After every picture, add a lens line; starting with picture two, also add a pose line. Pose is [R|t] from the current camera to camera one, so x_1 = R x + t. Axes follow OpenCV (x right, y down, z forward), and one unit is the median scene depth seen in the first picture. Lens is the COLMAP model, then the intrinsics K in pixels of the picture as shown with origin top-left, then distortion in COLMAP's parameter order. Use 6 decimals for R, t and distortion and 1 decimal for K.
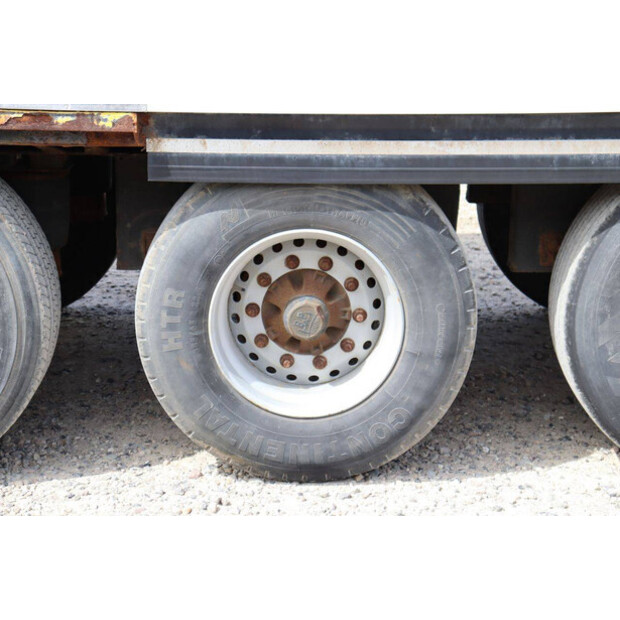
lens RADIAL K [[1498.4, 0, 322.9], [0, 1498.4, 309.1], [0, 0, 1]] dist [0.450378, 0.310263]
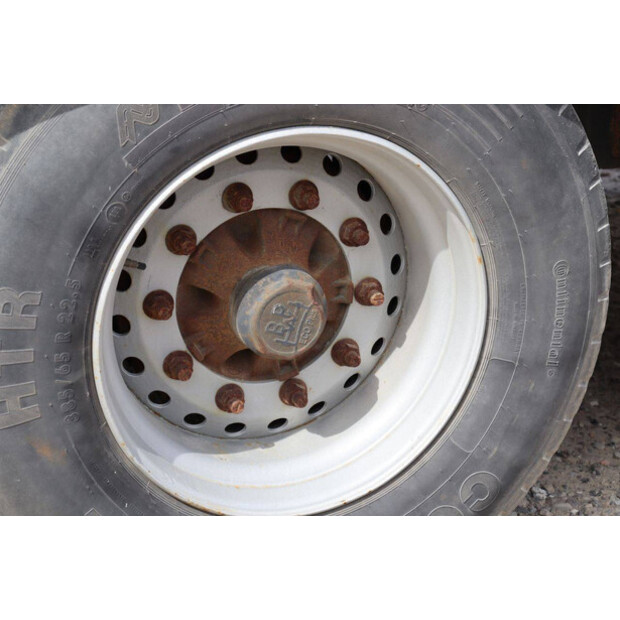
lens RADIAL K [[1498.4, 0, 322.9], [0, 1498.4, 309.1], [0, 0, 1]] dist [0.450378, 0.310263]
pose [[0.943331, -0.110710, 0.312841, -0.148457], [0.078701, 0.990451, 0.113196, -0.048422], [-0.322385, -0.082160, 0.943036, 0.542005]]
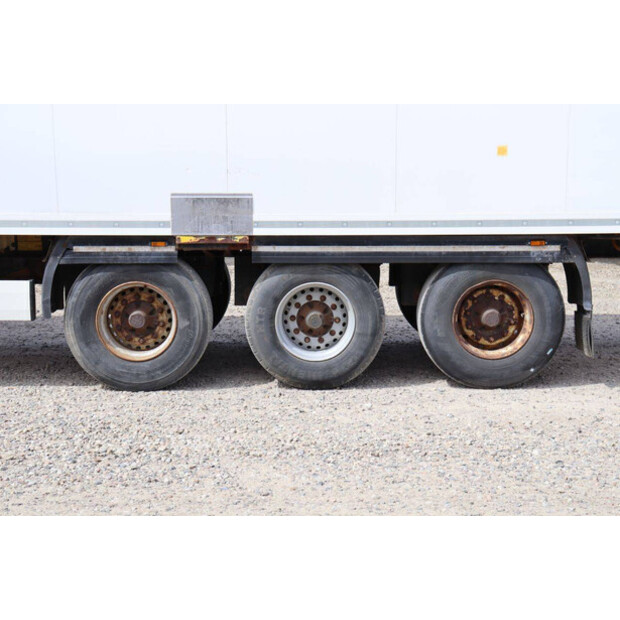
lens RADIAL K [[1197.4, 0, 331.1], [0, 1197.4, 310.4], [0, 0, 1]] dist [0.252604, 0.055832]
pose [[0.999940, -0.008618, 0.006746, 0.001673], [0.009308, 0.993875, -0.110122, 0.202667], [-0.005756, 0.110178, 0.993895, -0.920048]]
